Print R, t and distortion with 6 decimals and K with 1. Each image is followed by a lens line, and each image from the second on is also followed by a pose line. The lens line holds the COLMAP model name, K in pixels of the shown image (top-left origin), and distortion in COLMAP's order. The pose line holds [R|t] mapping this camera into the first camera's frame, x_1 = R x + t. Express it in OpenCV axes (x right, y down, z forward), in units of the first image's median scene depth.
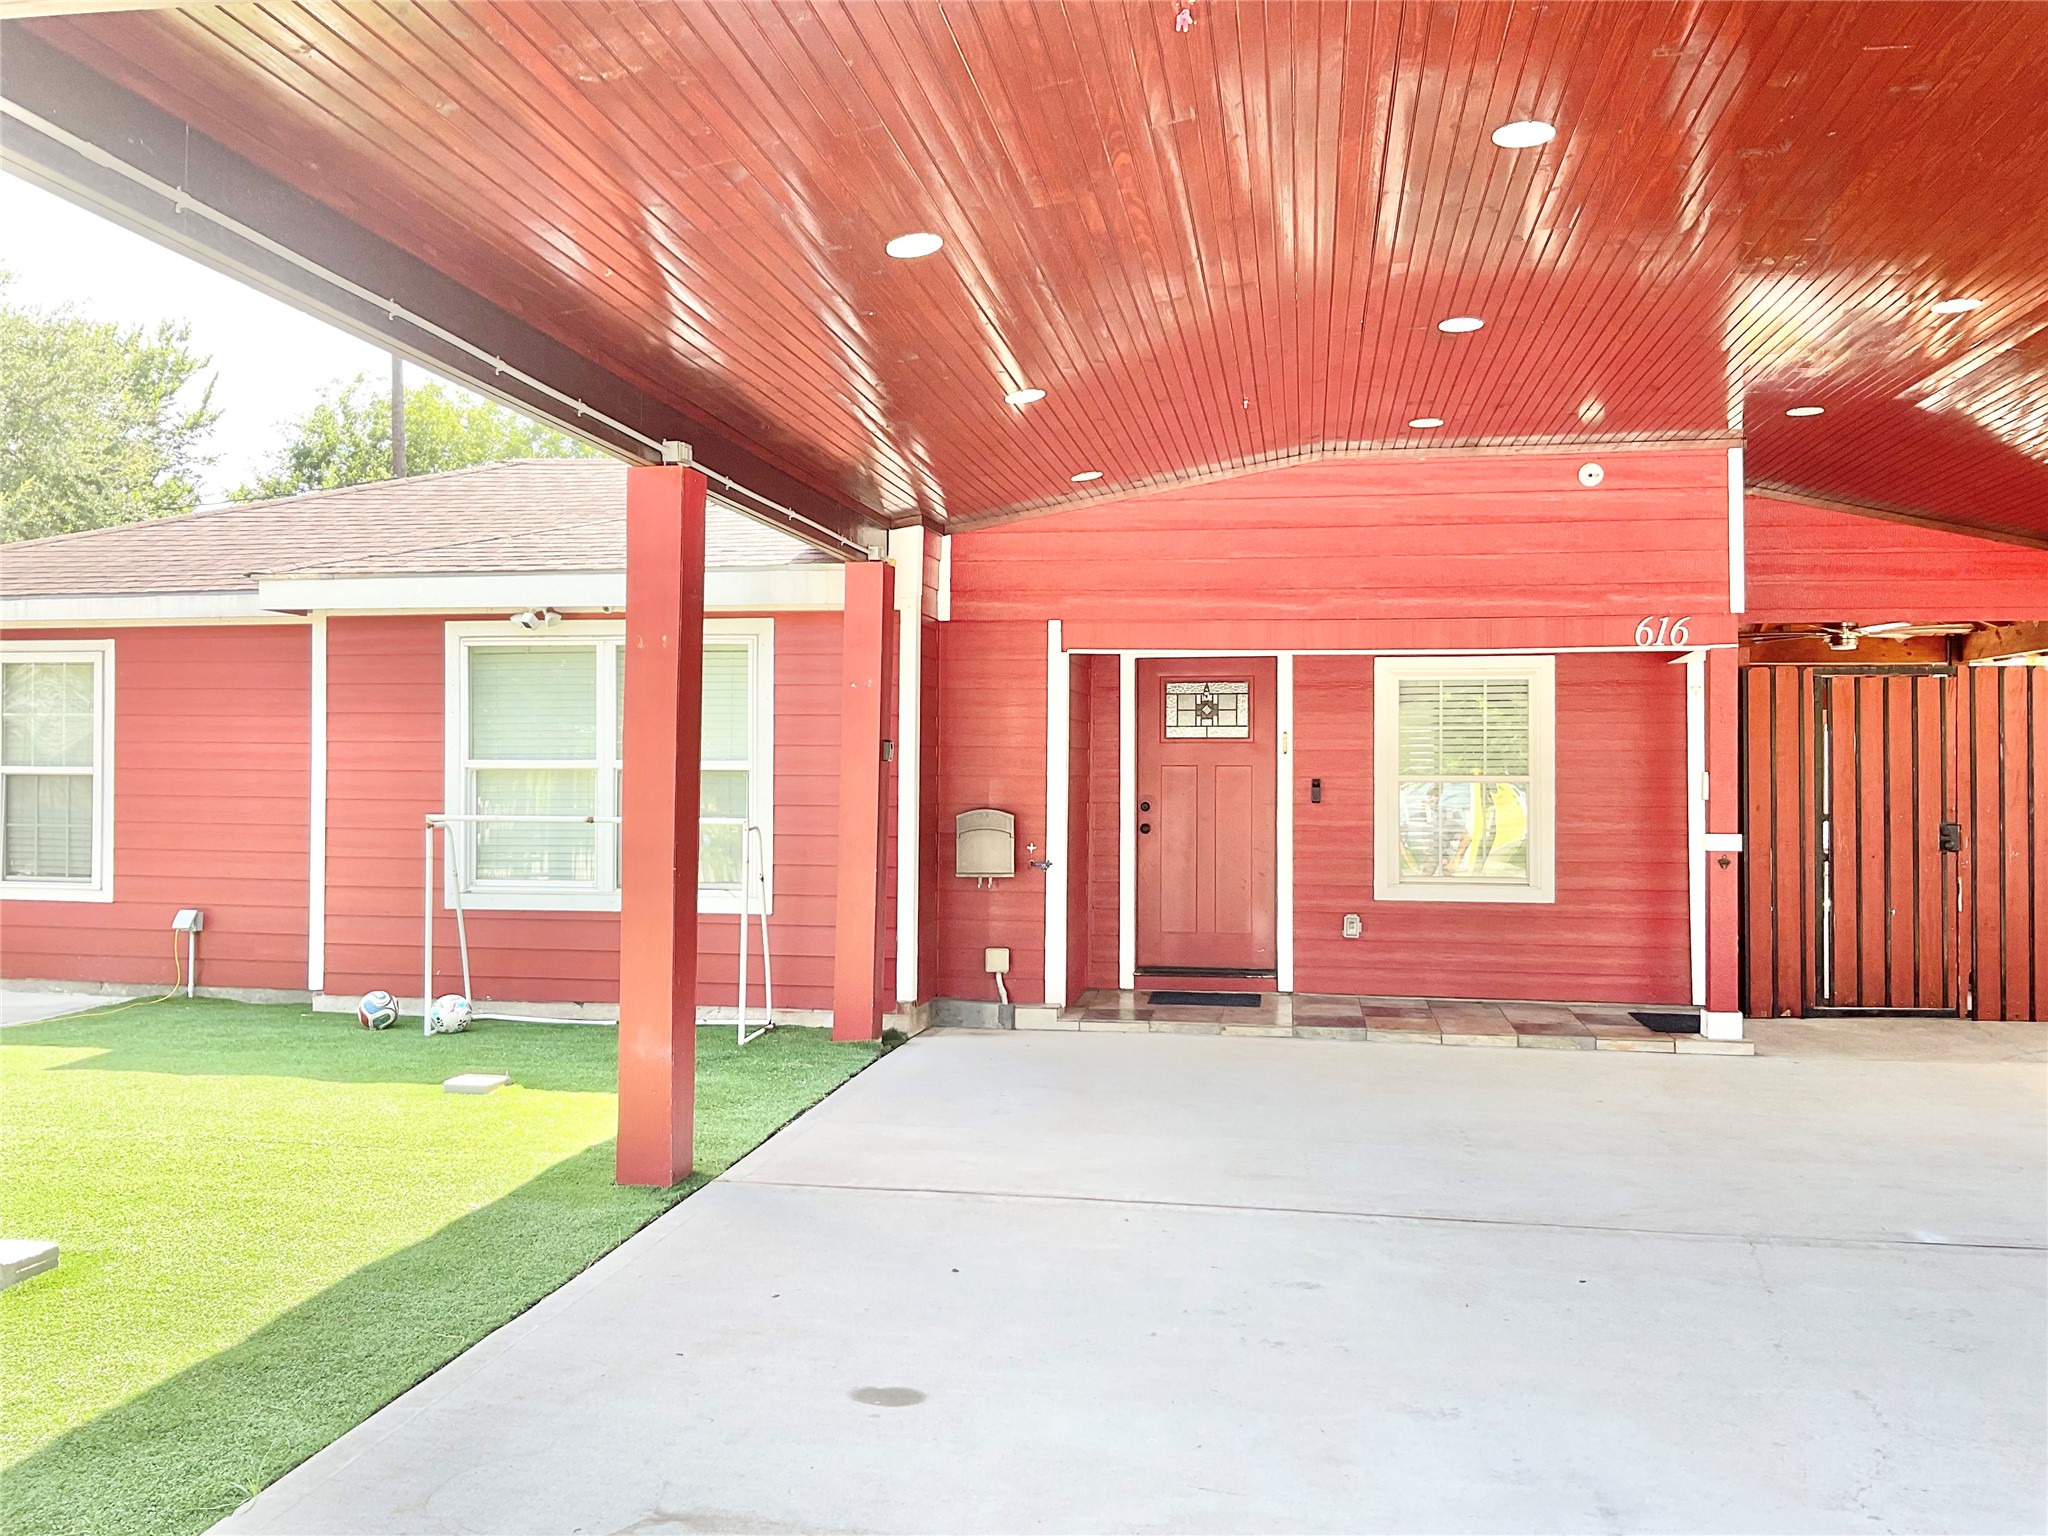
lens RADIAL K [[1709.9, 0, 1016.6], [0, 1709.9, 761.5], [0, 0, 1]] dist [-0.002489, -0.014307]
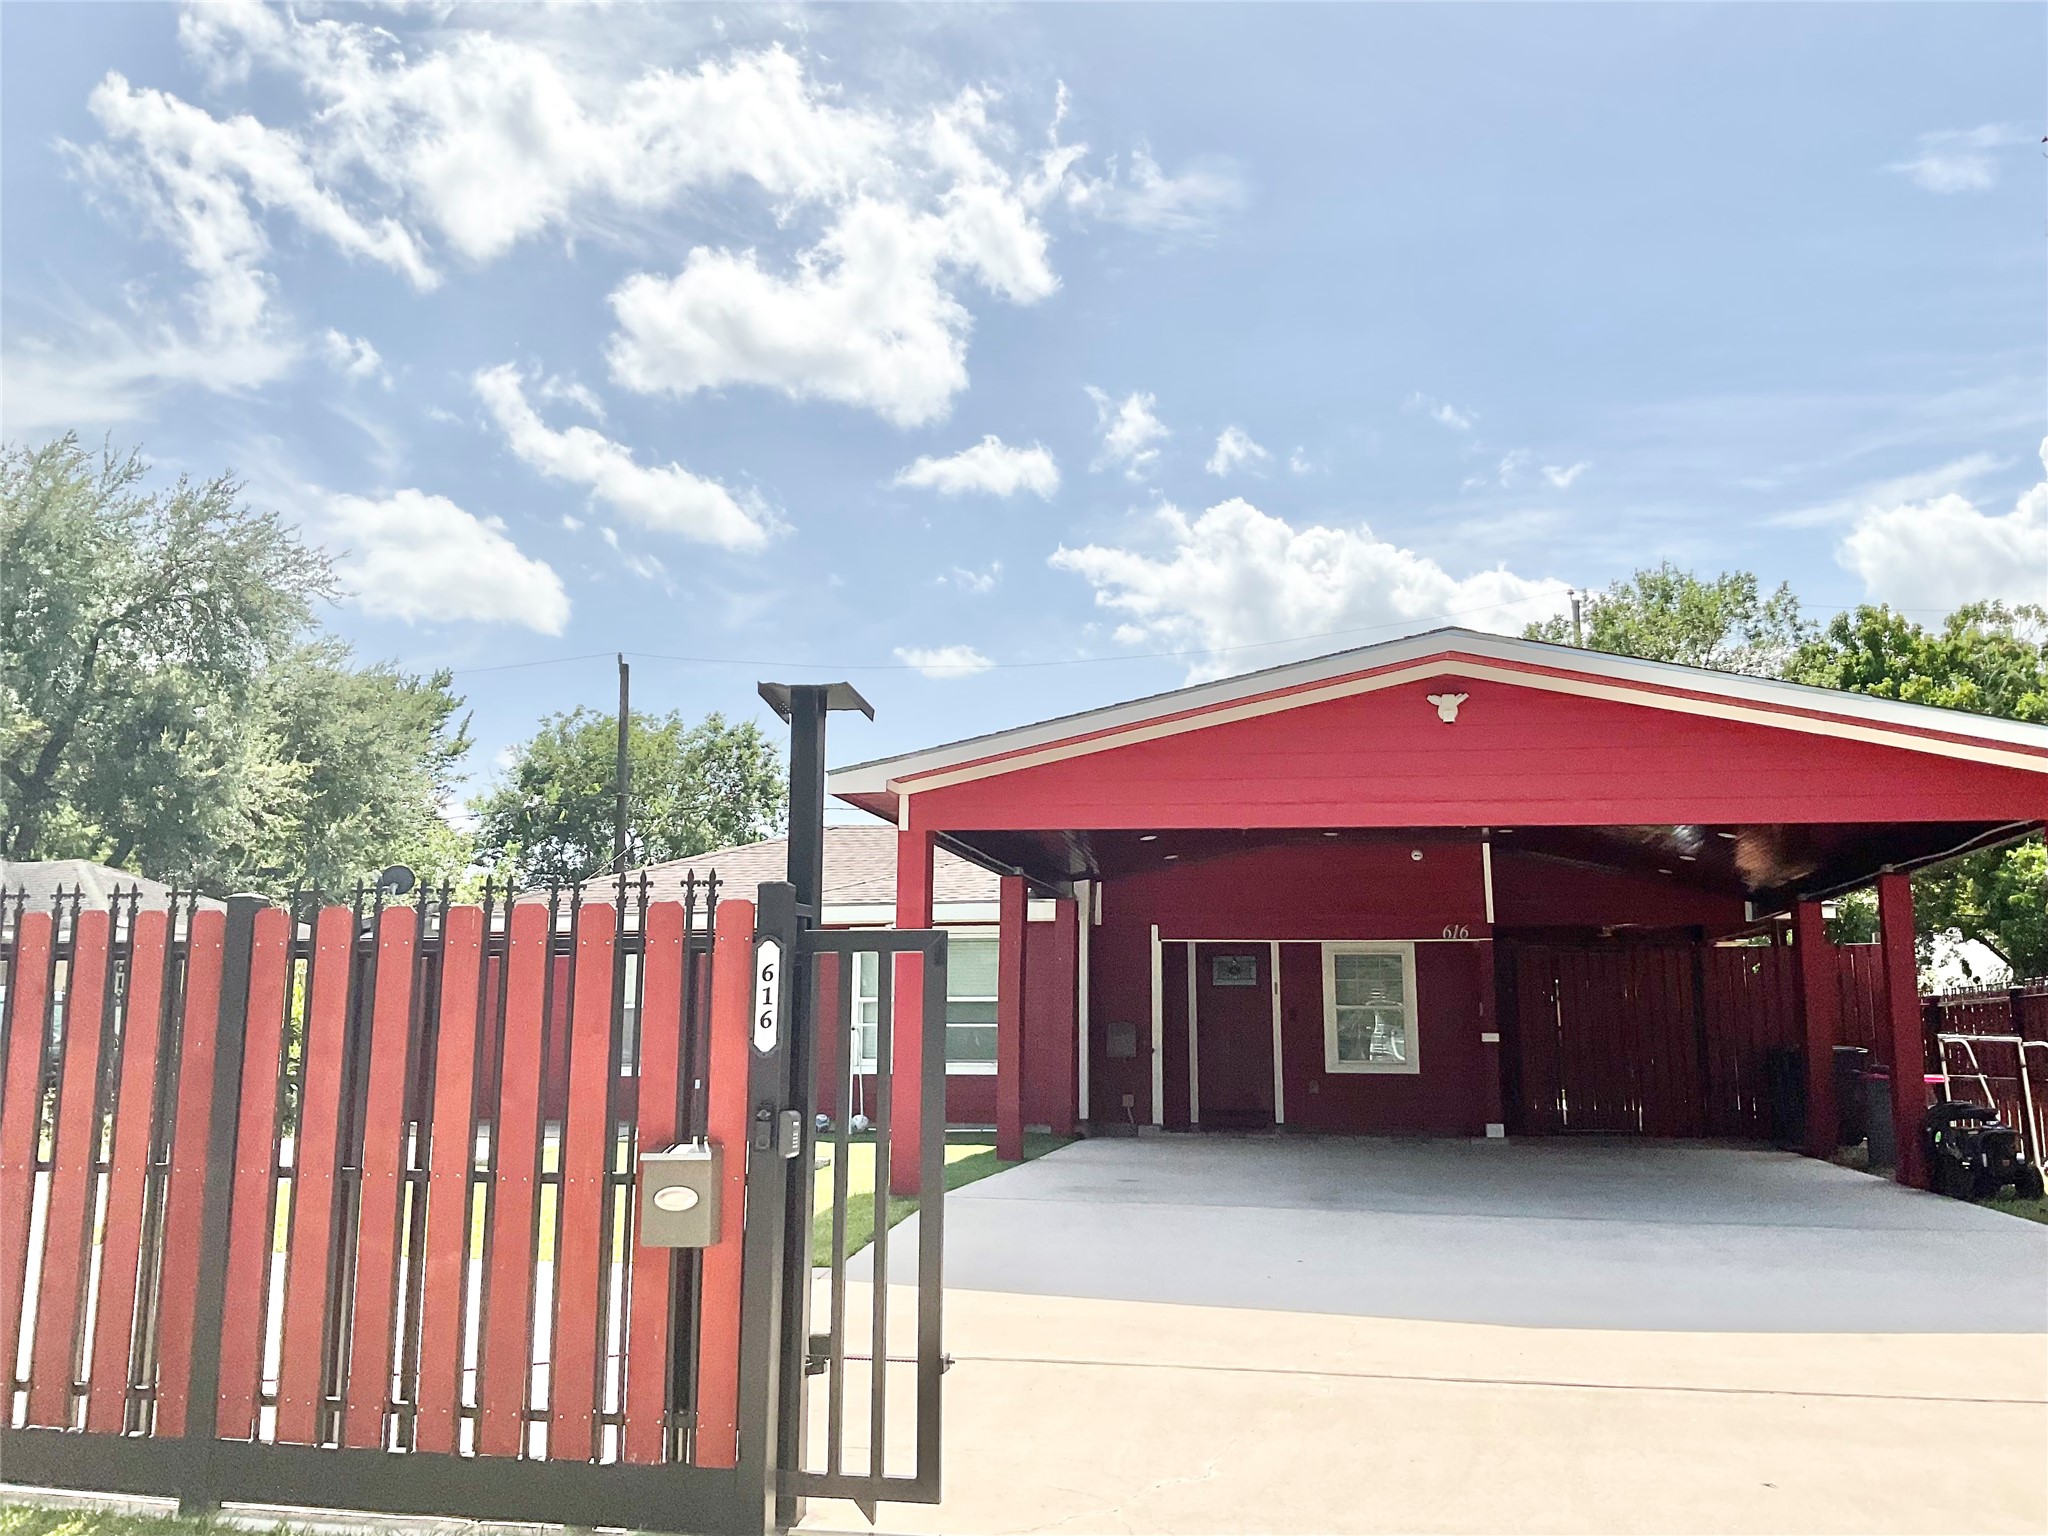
lens RADIAL K [[1709.9, 0, 1036.6], [0, 1709.9, 755.4], [0, 0, 1]] dist [-0.002489, -0.014307]
pose [[0.999730, -0.006179, -0.022395, -0.065277], [0.002548, 0.987325, -0.158691, 0.034798], [0.023092, 0.158591, 0.987074, -0.932565]]
